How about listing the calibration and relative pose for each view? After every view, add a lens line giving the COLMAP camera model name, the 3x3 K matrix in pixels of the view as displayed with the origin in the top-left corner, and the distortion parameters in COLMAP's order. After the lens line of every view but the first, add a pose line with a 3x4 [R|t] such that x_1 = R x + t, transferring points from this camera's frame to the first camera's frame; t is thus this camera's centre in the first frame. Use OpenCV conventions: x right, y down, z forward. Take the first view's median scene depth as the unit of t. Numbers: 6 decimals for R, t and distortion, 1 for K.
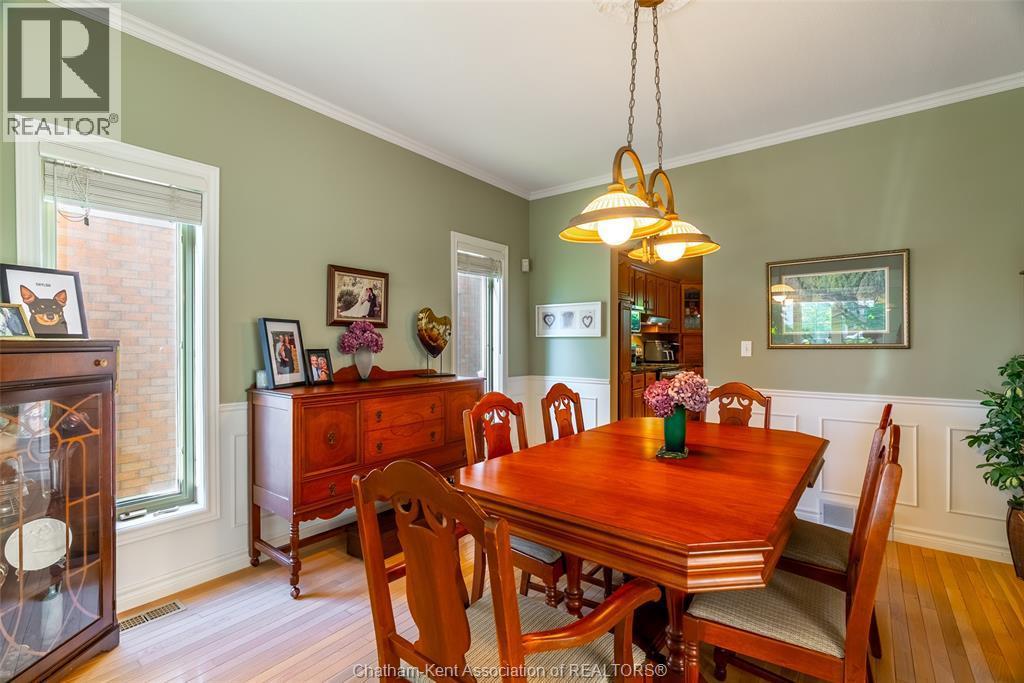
lens RADIAL K [[464.3, 0, 506.5], [0, 464.3, 346.2], [0, 0, 1]] dist [-0.010162, 0.001686]
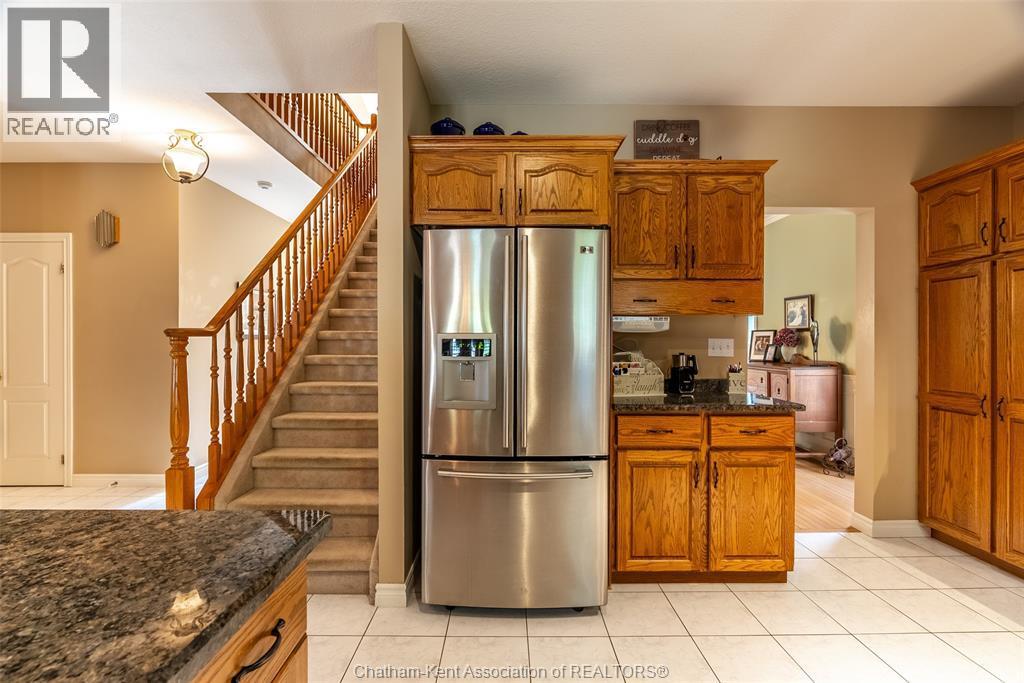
lens RADIAL K [[464.3, 0, 511.8], [0, 464.3, 336.7], [0, 0, 1]] dist [-0.010162, 0.001686]
pose [[-0.781118, 0.013767, -0.624232, 0.992532], [0.016562, 0.999862, 0.001327, -0.027652], [0.624164, -0.009301, -0.781238, 1.090464]]
